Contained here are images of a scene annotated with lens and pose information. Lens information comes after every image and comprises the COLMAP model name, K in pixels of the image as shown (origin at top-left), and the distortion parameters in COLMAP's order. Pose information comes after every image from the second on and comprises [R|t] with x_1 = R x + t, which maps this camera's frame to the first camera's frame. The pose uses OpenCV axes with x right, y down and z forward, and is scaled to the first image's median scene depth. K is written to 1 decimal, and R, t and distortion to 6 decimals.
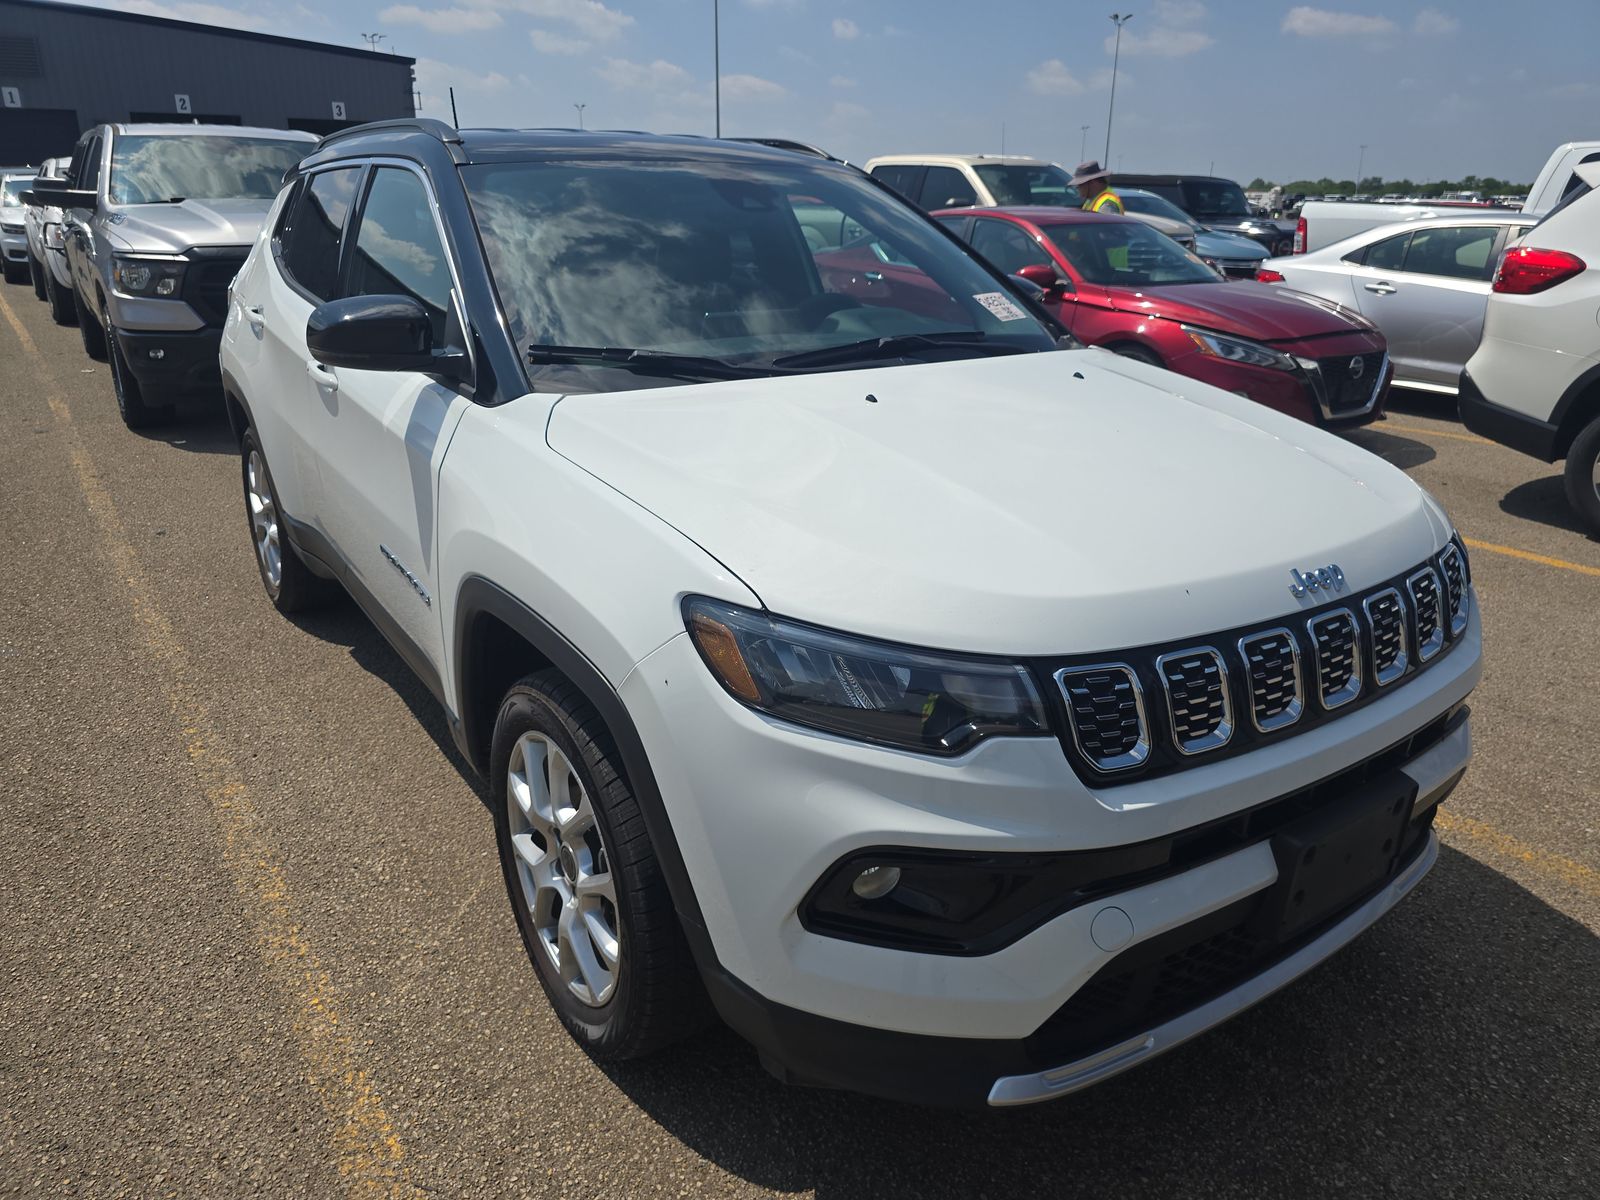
lens RADIAL K [[1104.1, 0, 800.0], [0, 1104.1, 600.0], [0, 0, 1]] dist [0.040373, -0.043787]
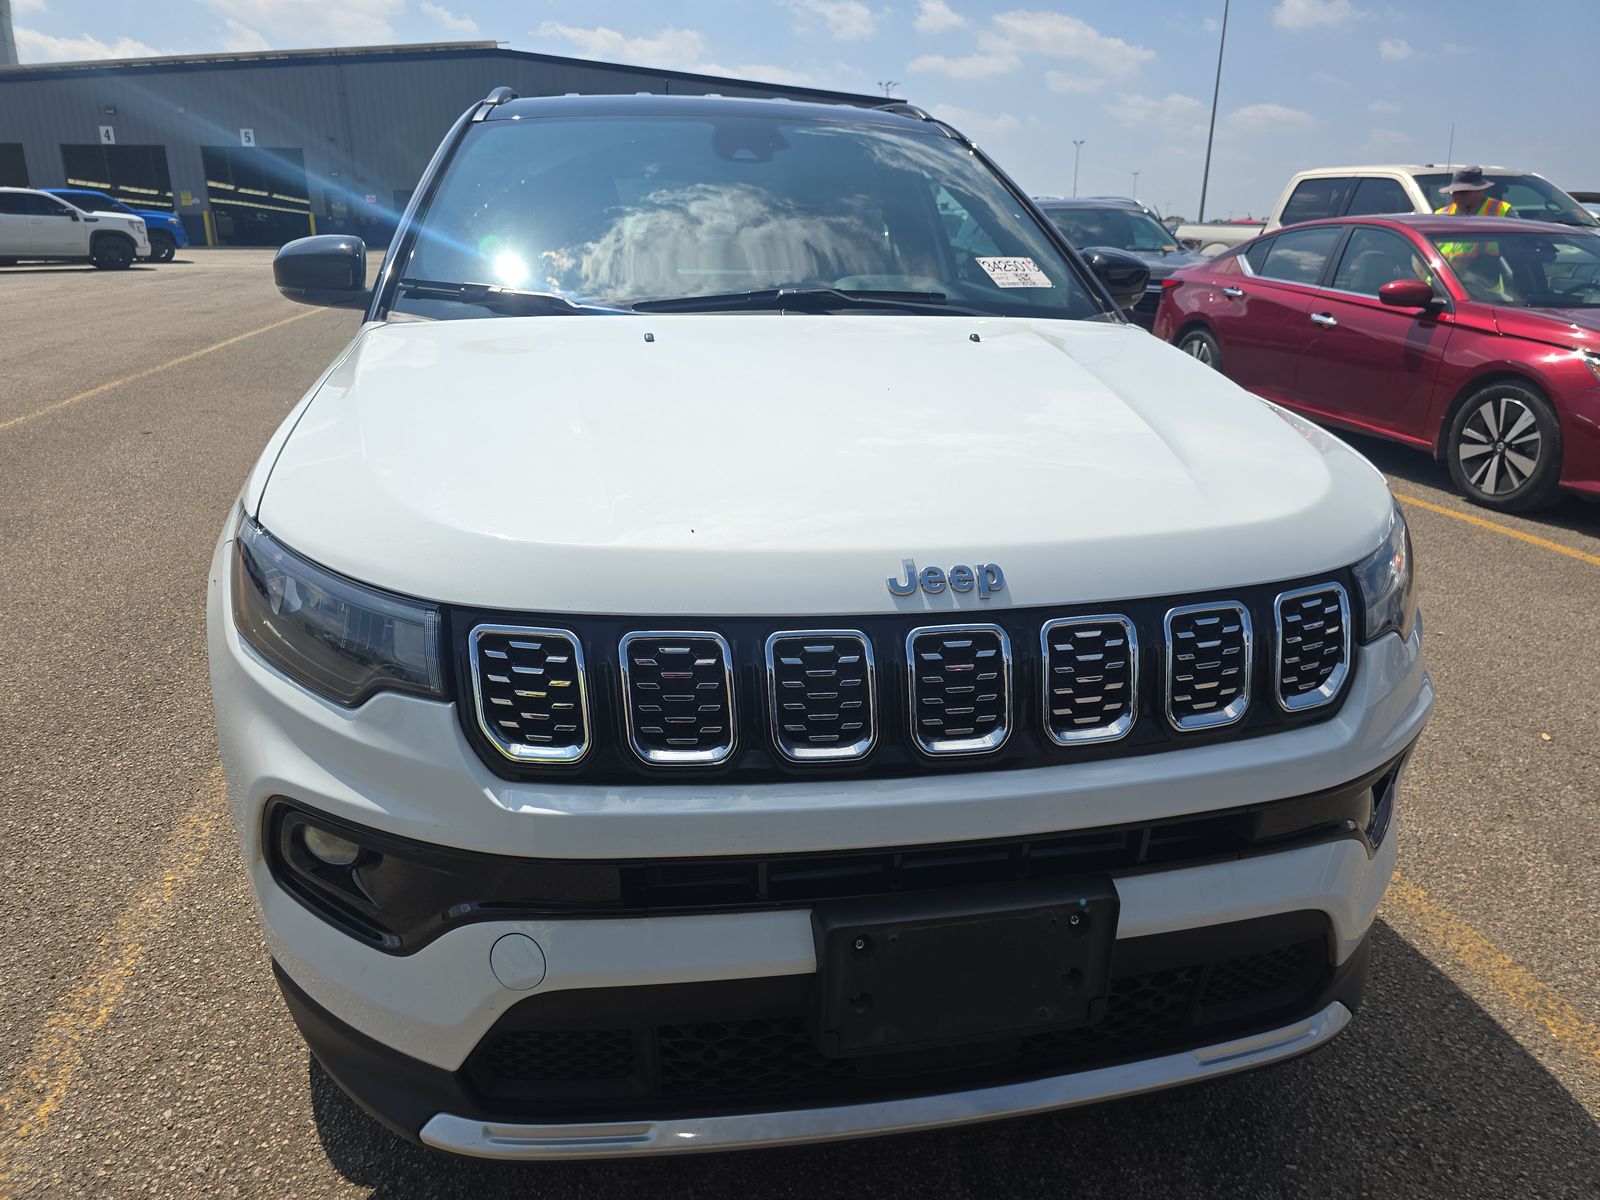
lens RADIAL K [[1104.1, 0, 800.0], [0, 1104.1, 600.0], [0, 0, 1]] dist [0.040373, -0.043787]
pose [[0.911061, 0.130201, -0.391173, 0.165525], [-0.142370, 0.989811, -0.002130, 0.002800], [0.386910, 0.057631, 0.920315, 0.073589]]
